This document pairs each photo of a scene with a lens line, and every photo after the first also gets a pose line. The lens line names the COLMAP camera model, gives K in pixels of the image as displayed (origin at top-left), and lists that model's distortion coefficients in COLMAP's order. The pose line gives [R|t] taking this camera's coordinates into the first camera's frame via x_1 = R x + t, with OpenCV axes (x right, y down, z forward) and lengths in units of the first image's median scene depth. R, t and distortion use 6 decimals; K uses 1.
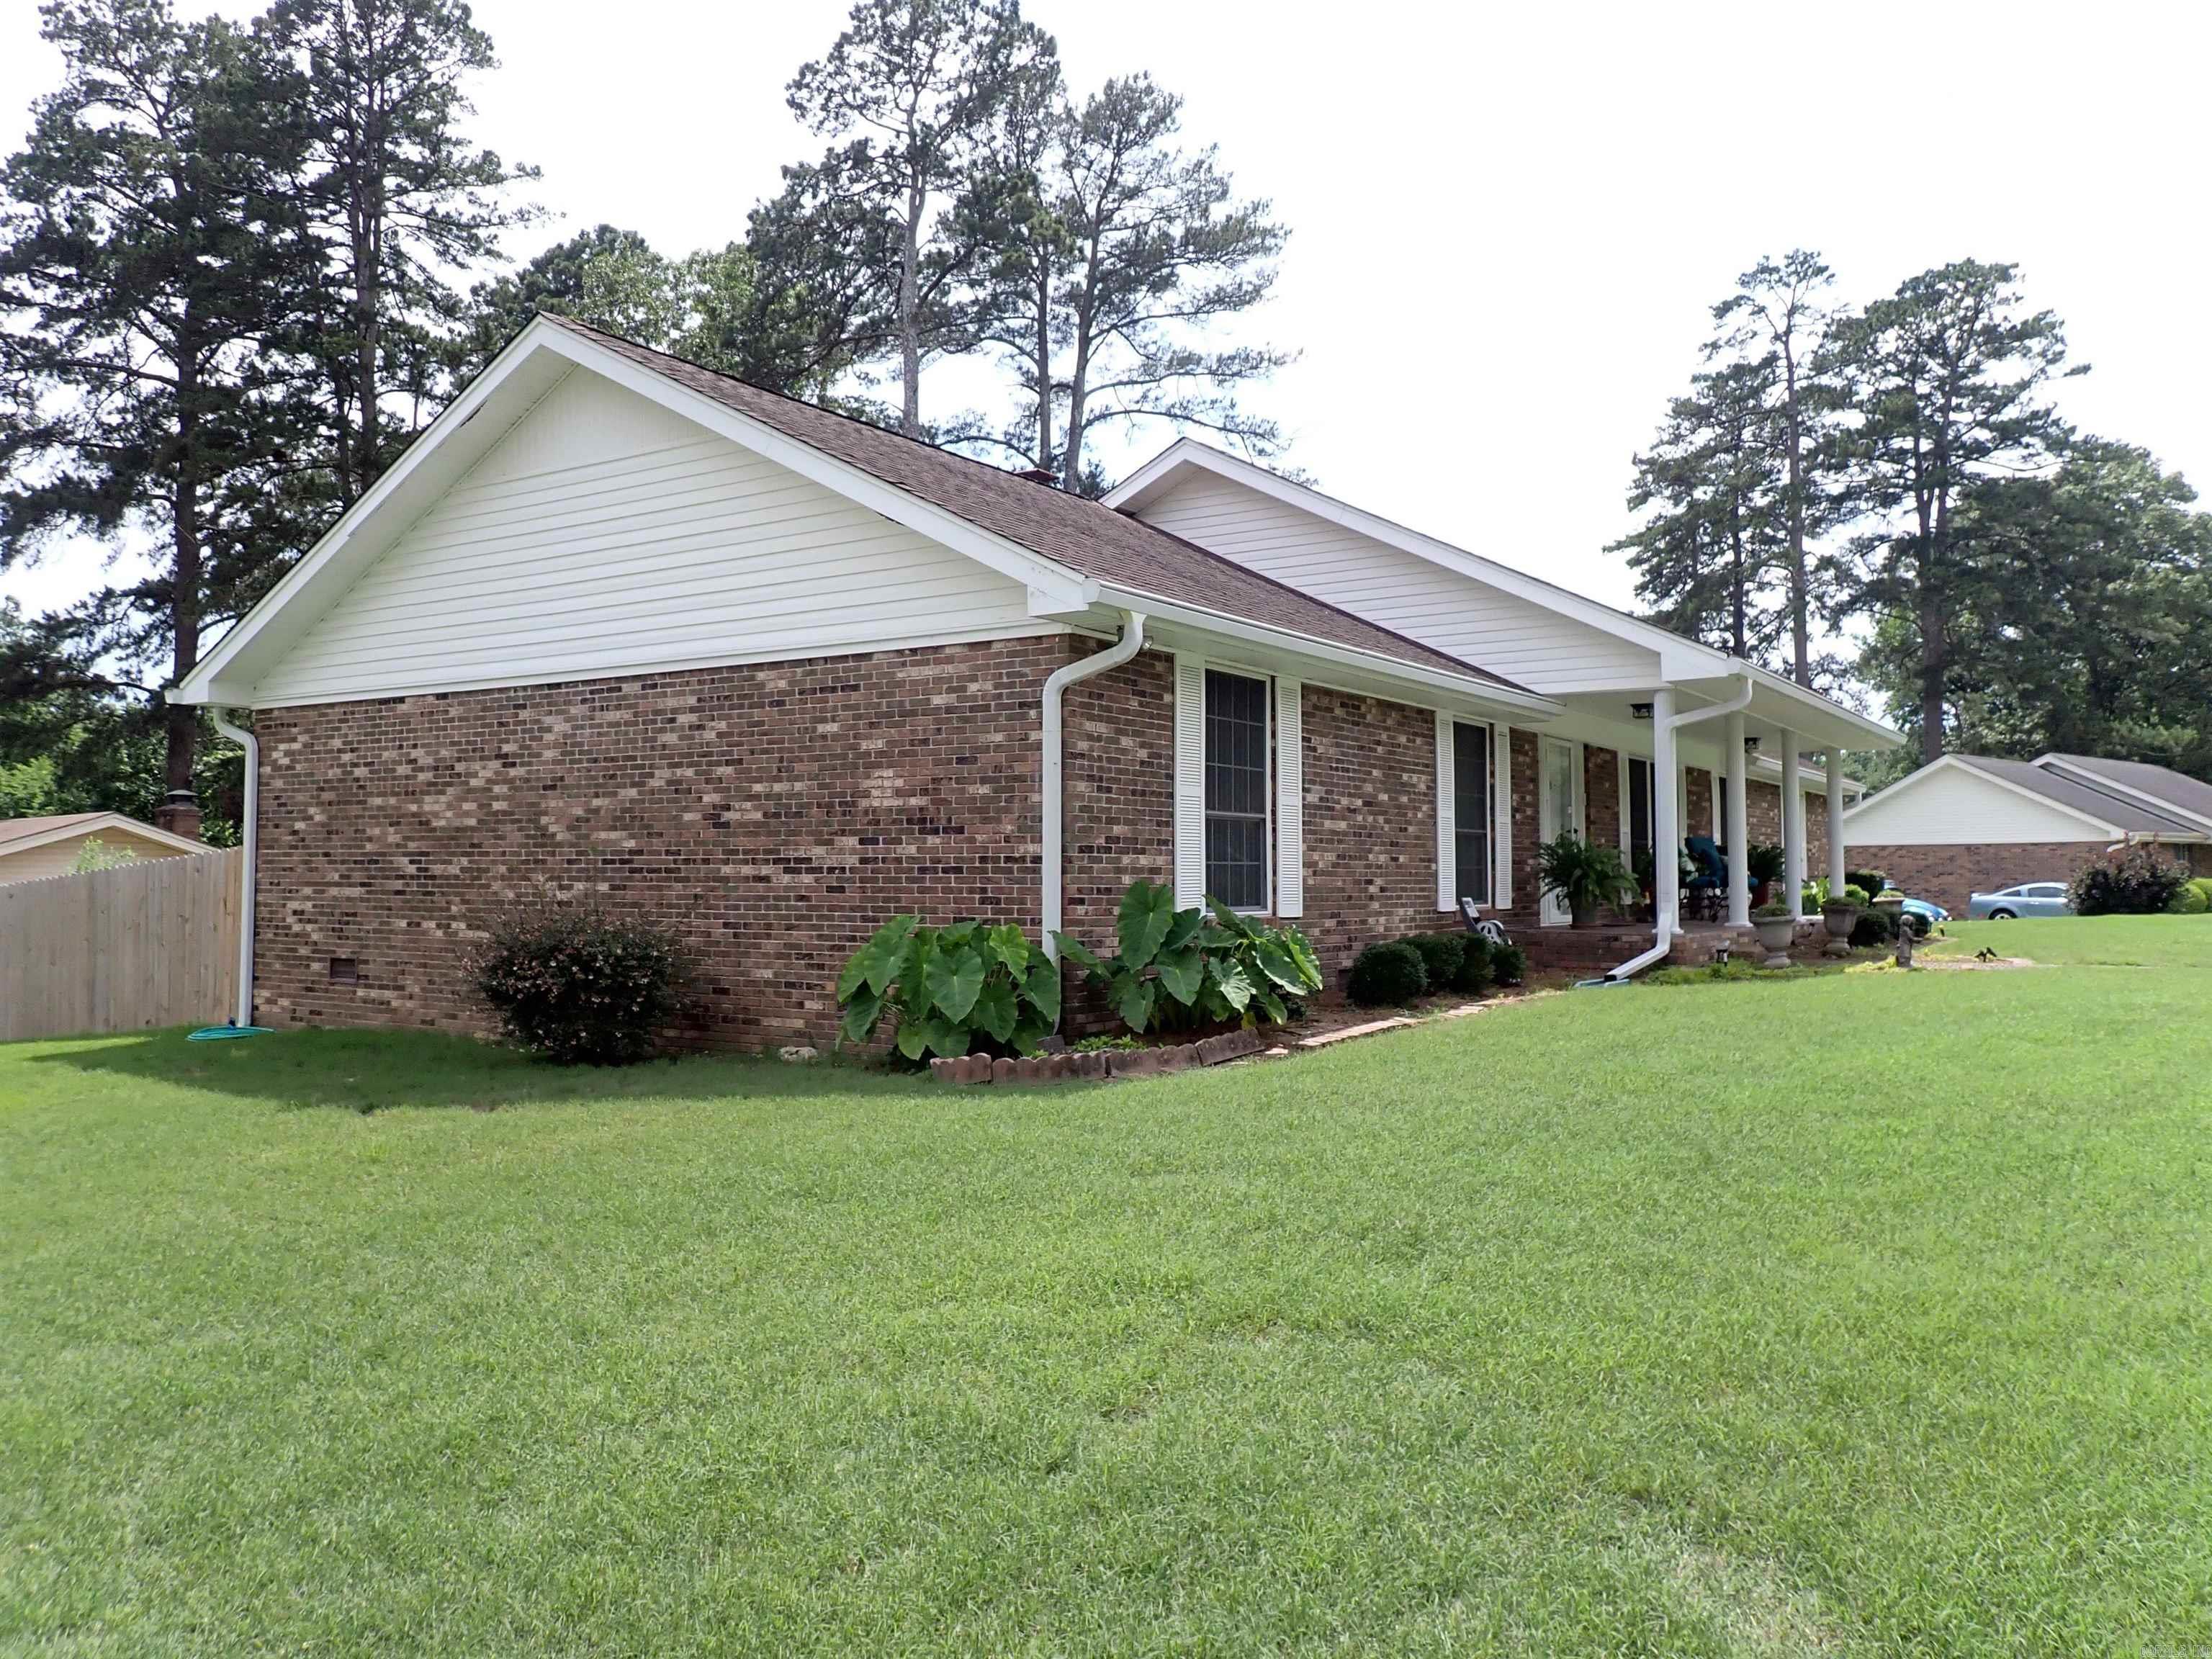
lens RADIAL K [[1627.8, 0, 1100.8], [0, 1627.8, 827.6], [0, 0, 1]] dist [0.019117, -0.008138]
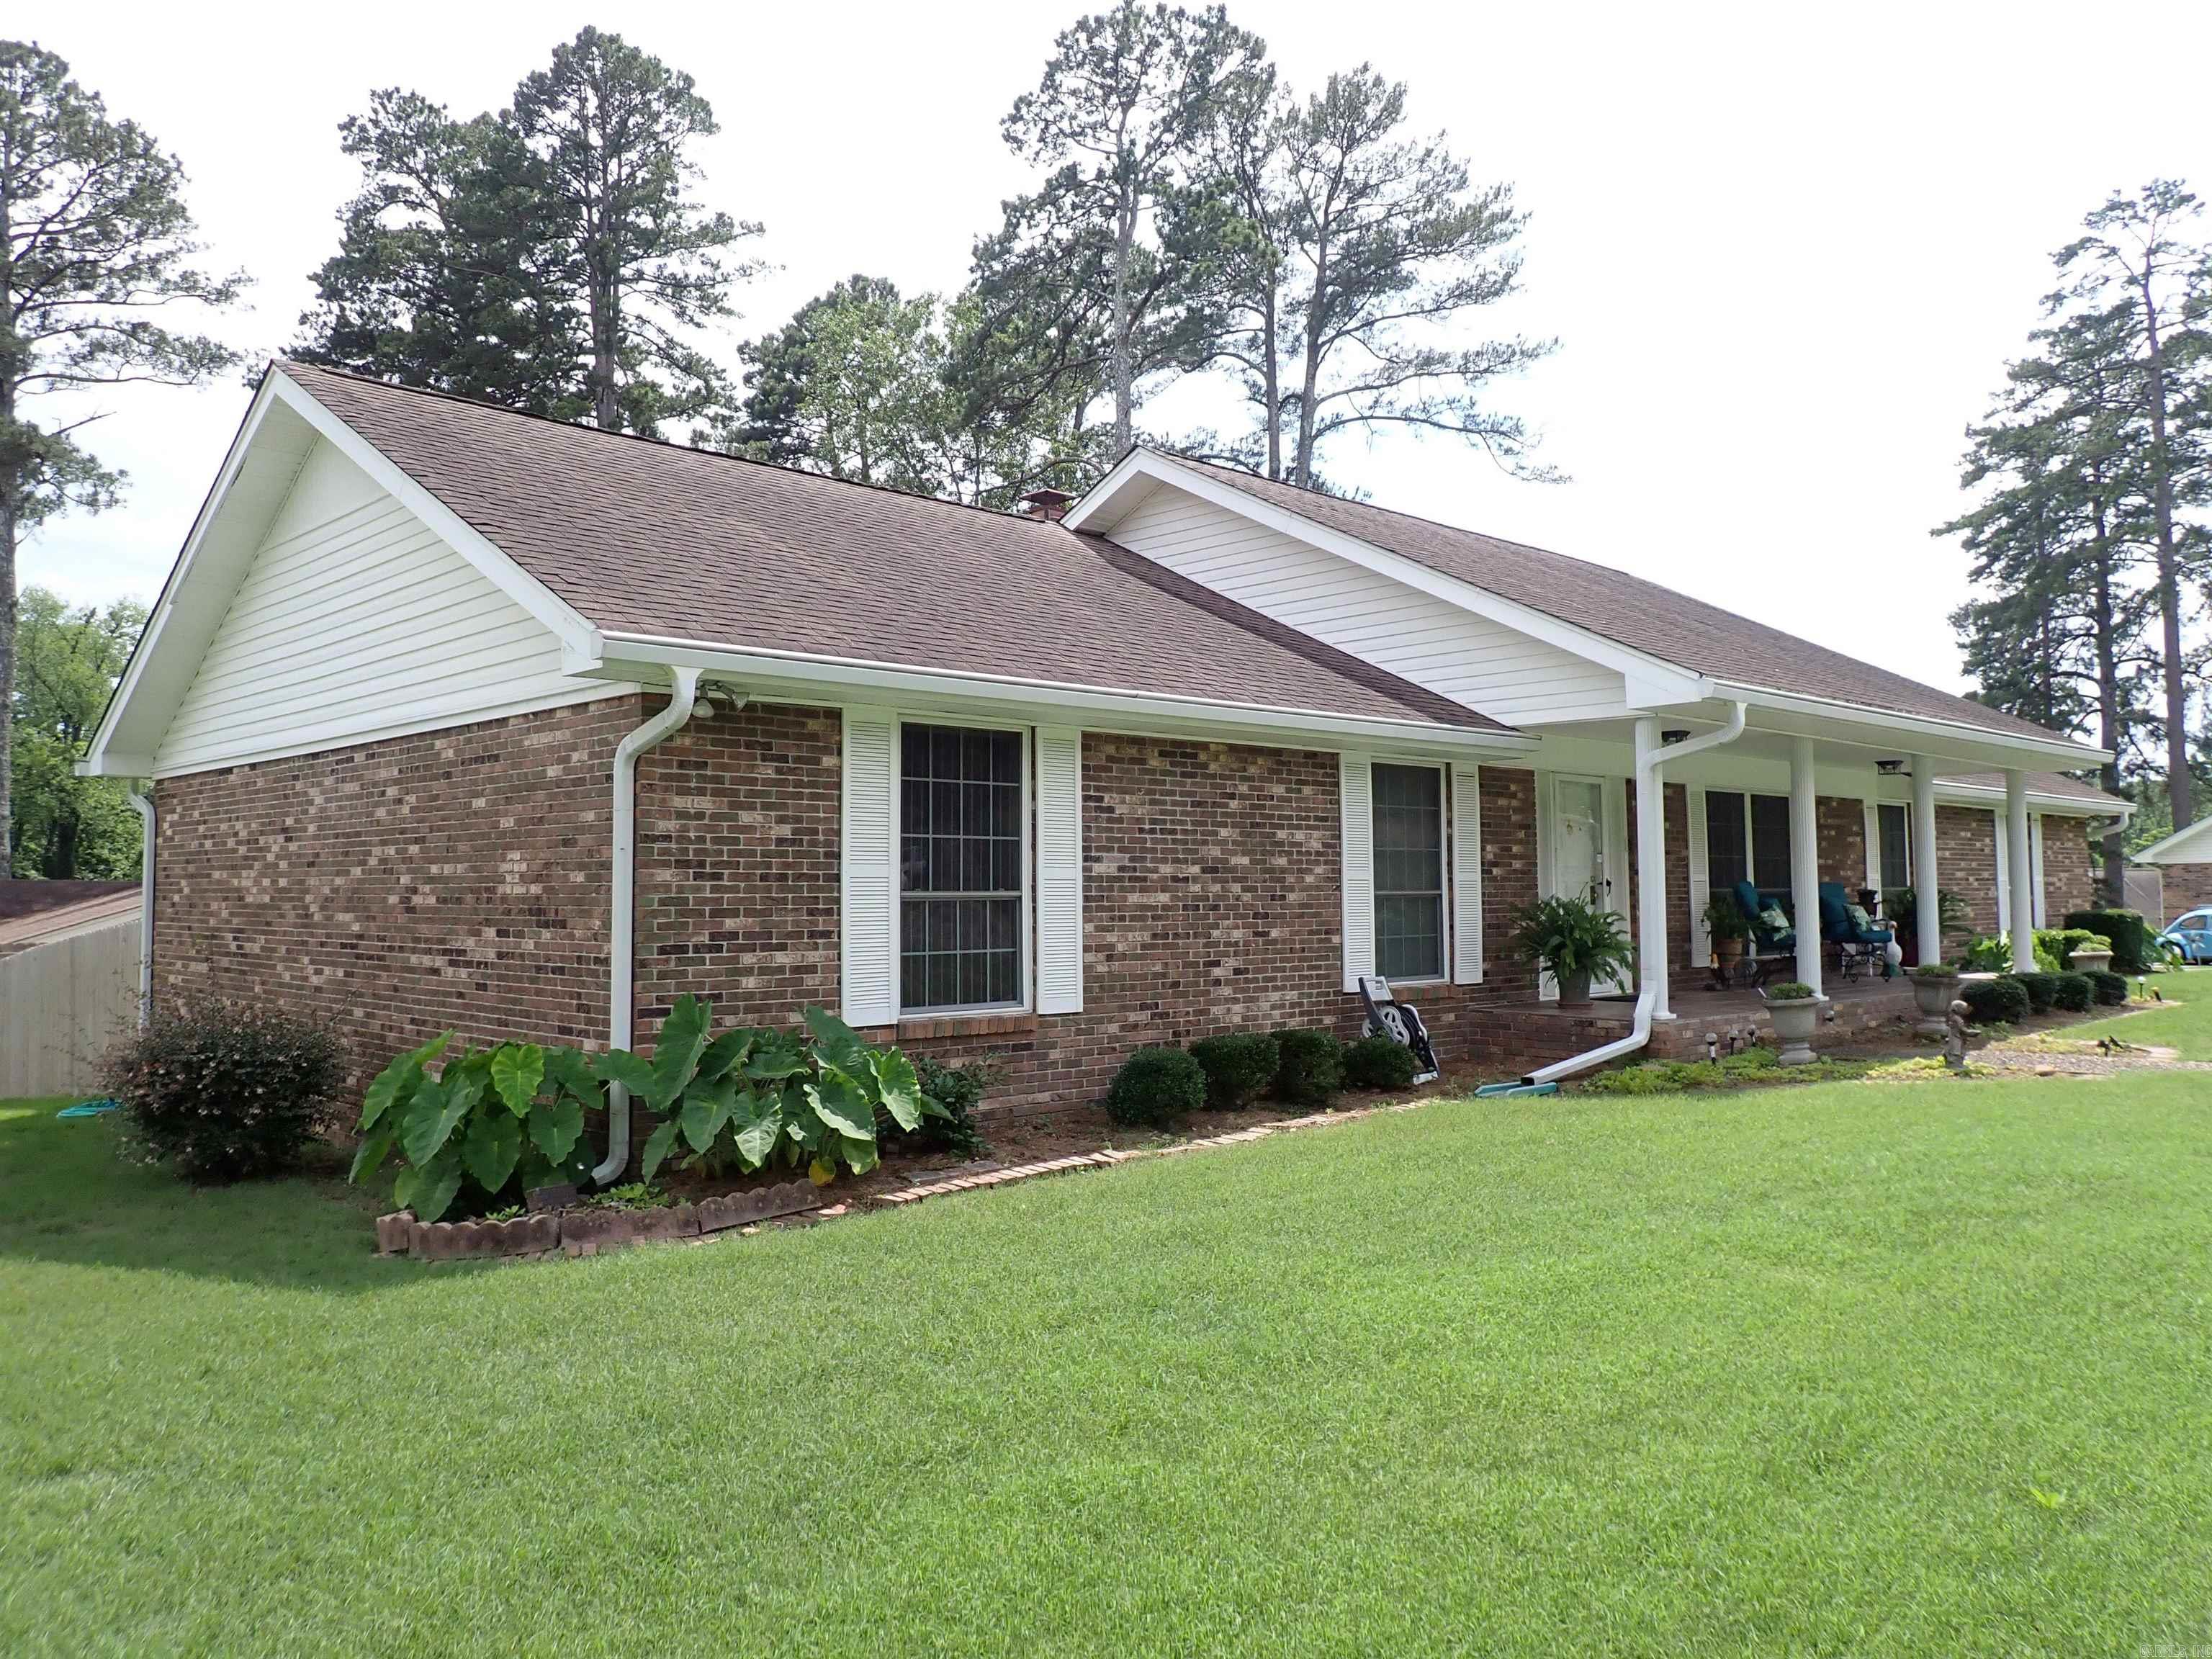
lens RADIAL K [[1619.5, 0, 1093.6], [0, 1619.5, 812.4], [0, 0, 1]] dist [0.013466, -0.004105]
pose [[0.975637, -0.016488, -0.218769, 0.278396], [0.012364, 0.999719, -0.020208, -0.027208], [0.219041, 0.017011, 0.975567, 0.168521]]
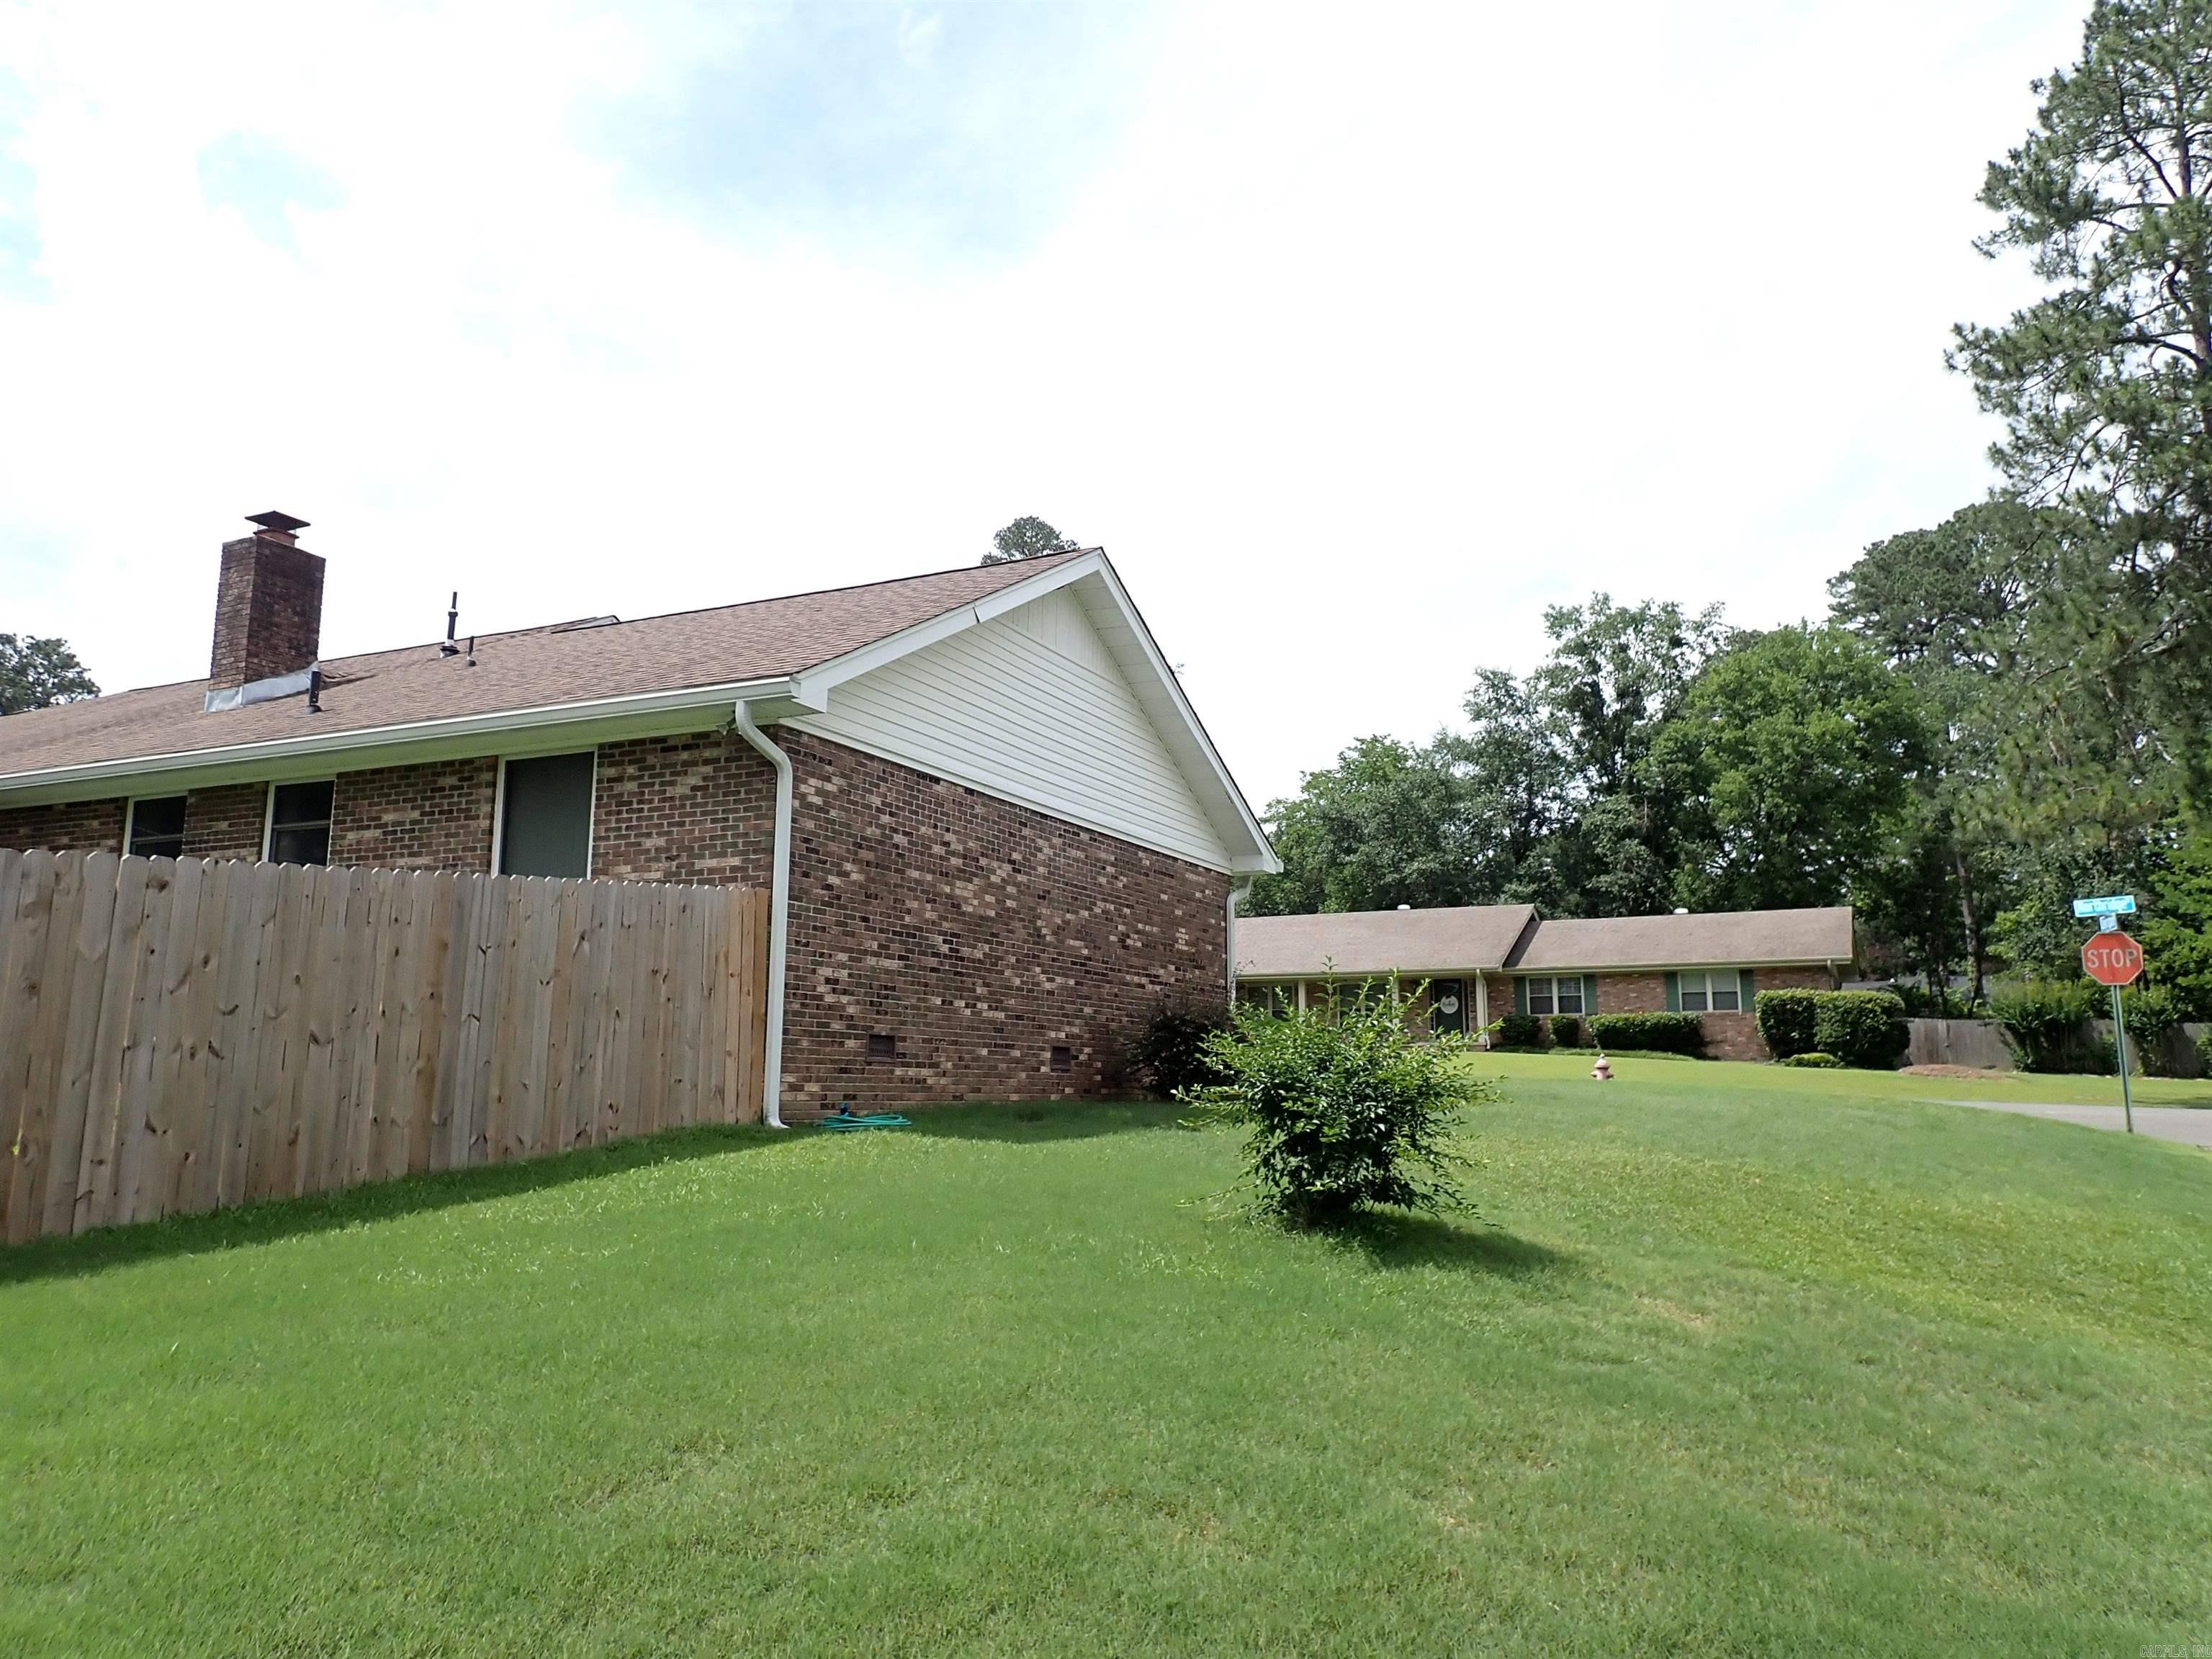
lens RADIAL K [[1651.2, 0, 1112.1], [0, 1651.2, 820.2], [0, 0, 1]] dist [0.012025, -0.000872]
pose [[-0.143185, 0.160224, 0.976640, -1.427590], [-0.034592, 0.985395, -0.166732, 0.112660], [-0.989091, -0.057658, -0.135551, 1.016193]]
